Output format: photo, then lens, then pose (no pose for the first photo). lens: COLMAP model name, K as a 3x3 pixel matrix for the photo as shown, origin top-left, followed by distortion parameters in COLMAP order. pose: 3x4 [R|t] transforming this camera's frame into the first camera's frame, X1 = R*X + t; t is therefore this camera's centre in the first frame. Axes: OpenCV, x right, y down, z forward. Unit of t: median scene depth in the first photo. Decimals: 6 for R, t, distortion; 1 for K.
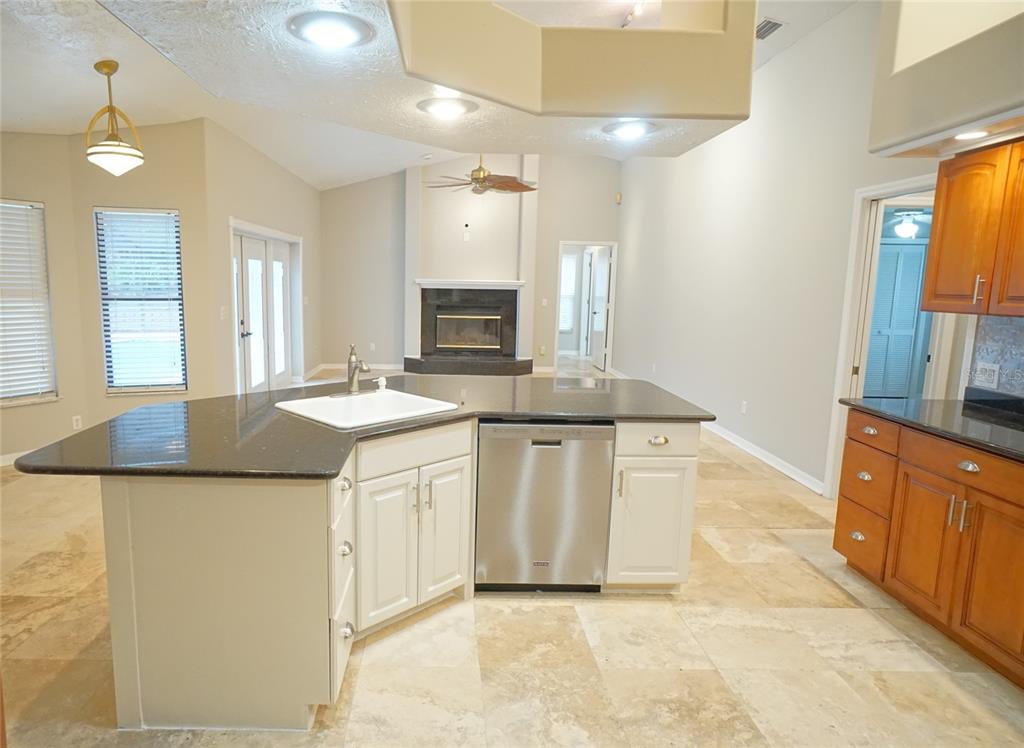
lens RADIAL K [[627.0, 0, 446.0], [0, 627.0, 373.0], [0, 0, 1]] dist [-0.030675, 0.016654]
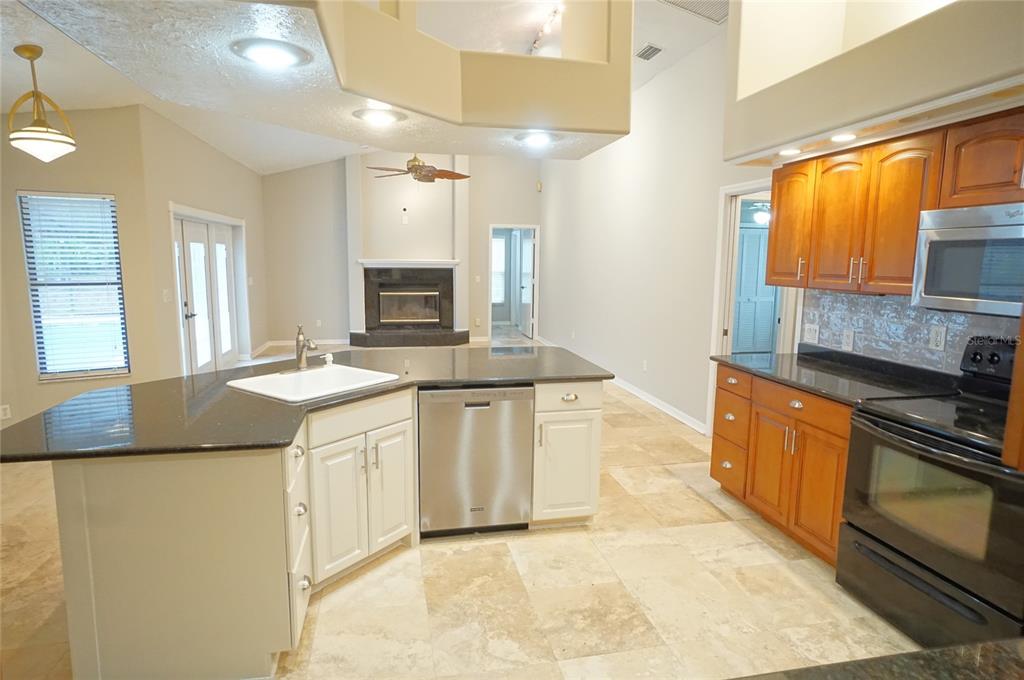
lens RADIAL K [[579.6, 0, 509.0], [0, 579.6, 339.3], [0, 0, 1]] dist [-0.030324, 0.017539]
pose [[0.979298, -0.035372, 0.199309, 0.005324], [0.036395, 0.999336, -0.001469, -0.004444], [-0.199125, 0.008693, 0.979936, -0.047900]]
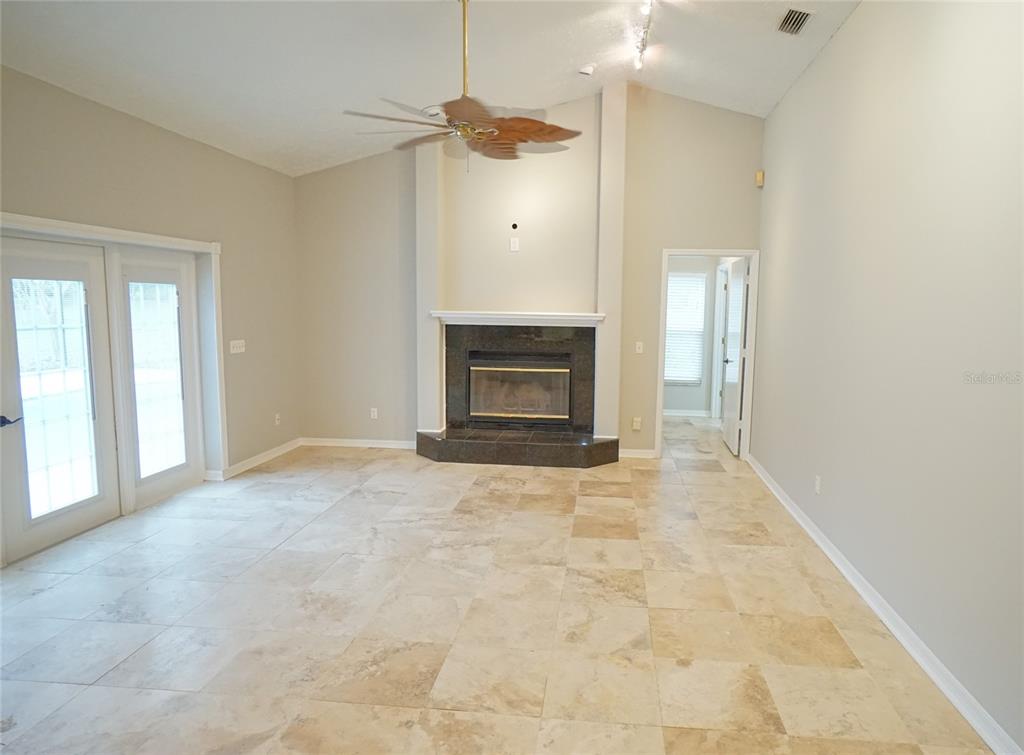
lens RADIAL K [[671.6, 0, 542.6], [0, 671.6, 380.1], [0, 0, 1]] dist [-0.016614, 0.019771]
pose [[0.996287, 0.008960, -0.085630, 0.279389], [-0.011621, 0.999463, -0.030627, -0.137020], [0.085310, 0.031509, 0.995856, 0.764436]]
